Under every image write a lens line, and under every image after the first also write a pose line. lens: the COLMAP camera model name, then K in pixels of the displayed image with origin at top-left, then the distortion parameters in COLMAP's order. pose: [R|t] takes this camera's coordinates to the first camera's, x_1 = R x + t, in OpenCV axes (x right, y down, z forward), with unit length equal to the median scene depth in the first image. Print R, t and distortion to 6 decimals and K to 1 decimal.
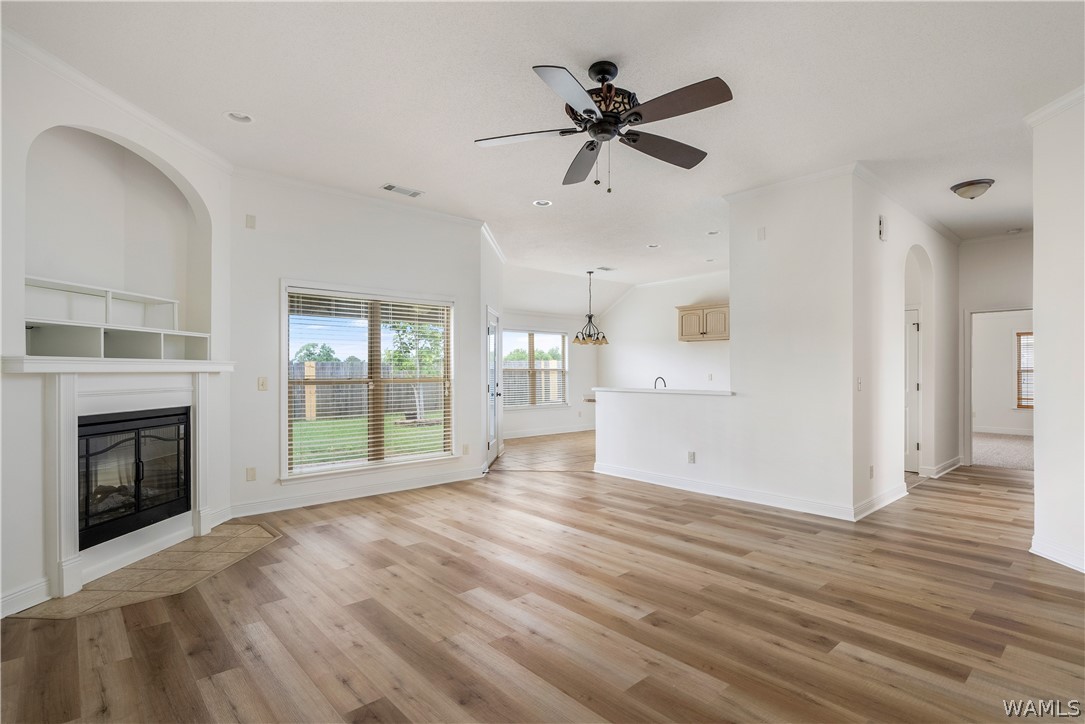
lens RADIAL K [[536.9, 0, 542.5], [0, 536.9, 362.0], [0, 0, 1]] dist [0.000407, 0.000496]
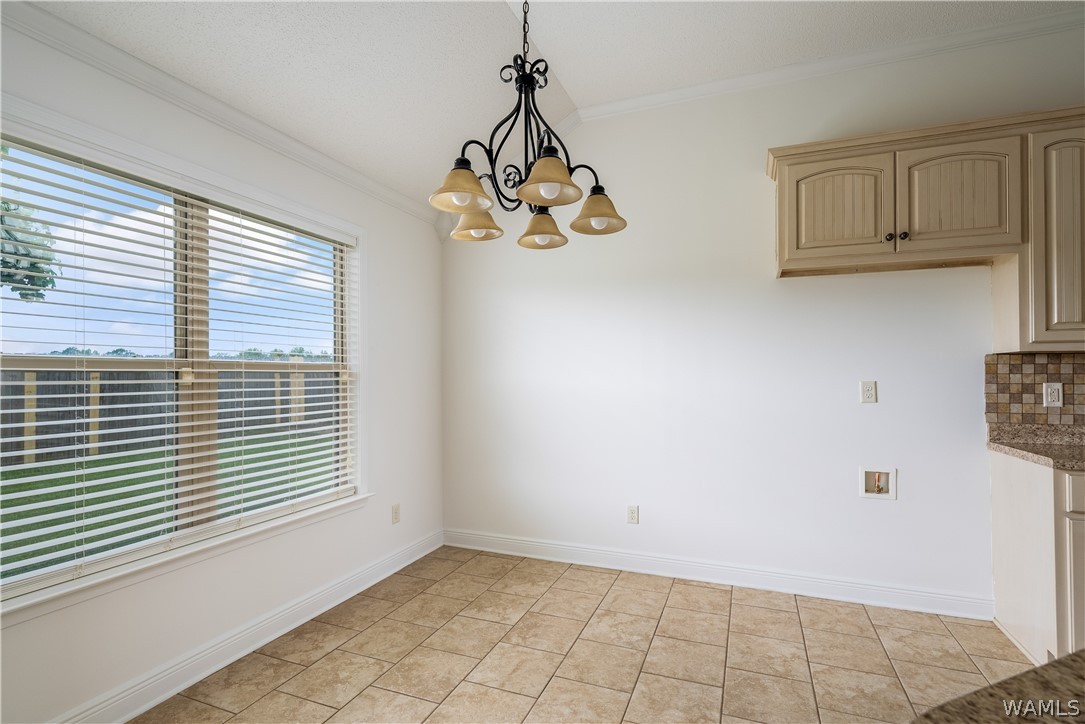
lens RADIAL K [[520.5, 0, 542.0], [0, 520.5, 371.0], [0, 0, 1]] dist [0.002241, 0.000577]
pose [[0.895480, 0.004049, 0.445083, 0.034871], [-0.009384, 0.999908, 0.009784, 0.039048], [-0.445003, -0.012938, 0.895436, 2.069097]]
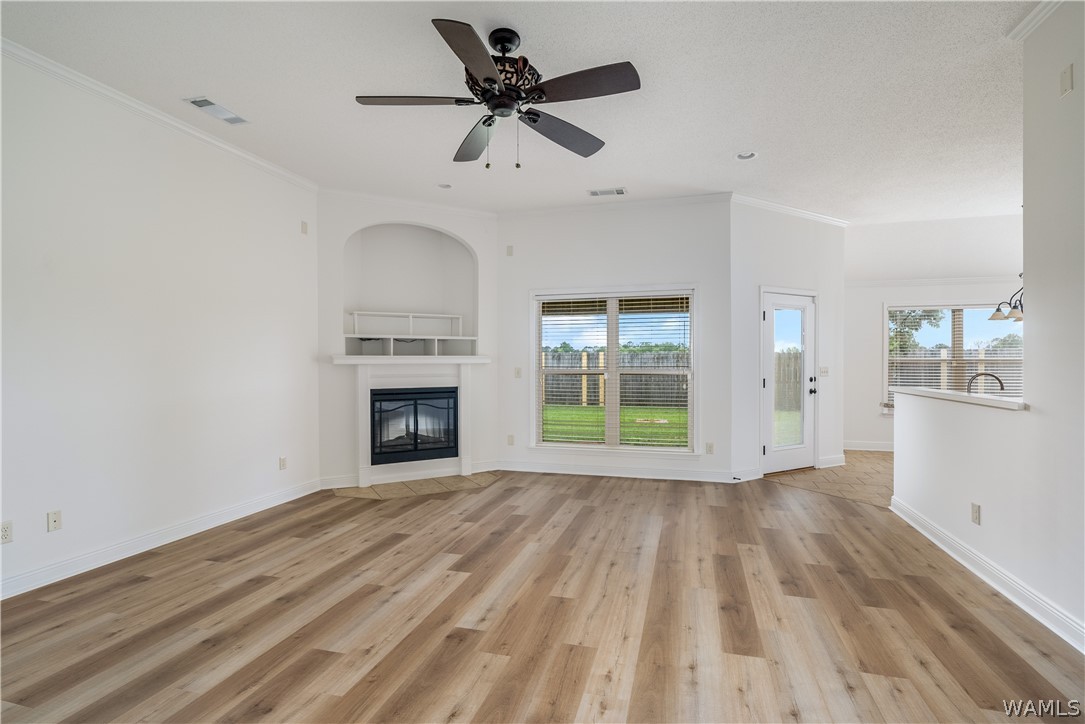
lens RADIAL K [[523.6, 0, 542.5], [0, 523.6, 362.0], [0, 0, 1]] dist [0.000145, 0.000473]
pose [[0.535713, 0.000077, -0.844400, 0.750821], [0.014880, 0.999844, 0.009532, 0.003998], [0.844269, -0.017671, 0.535628, 0.463375]]
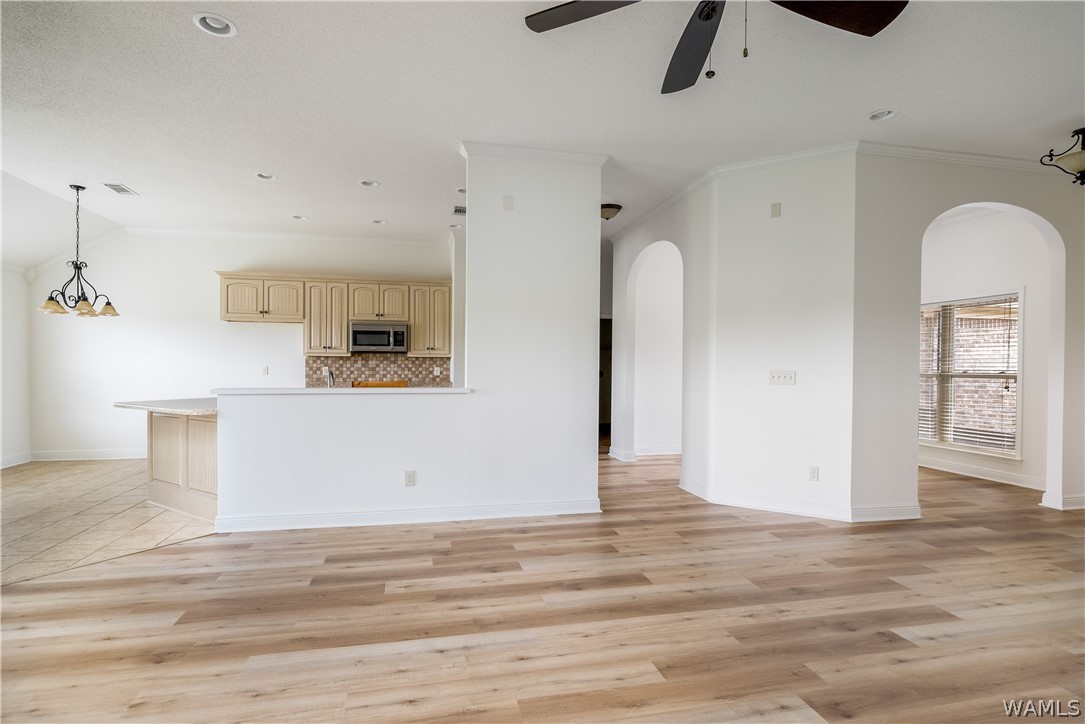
lens RADIAL K [[546.1, 0, 537.6], [0, 546.1, 369.1], [0, 0, 1]] dist [0.003320, 0.000437]
pose [[0.489014, -0.003274, 0.872270, -0.444567], [-0.020797, 0.999665, 0.015412, 0.015973], [-0.872028, -0.025677, 0.488782, 0.715537]]
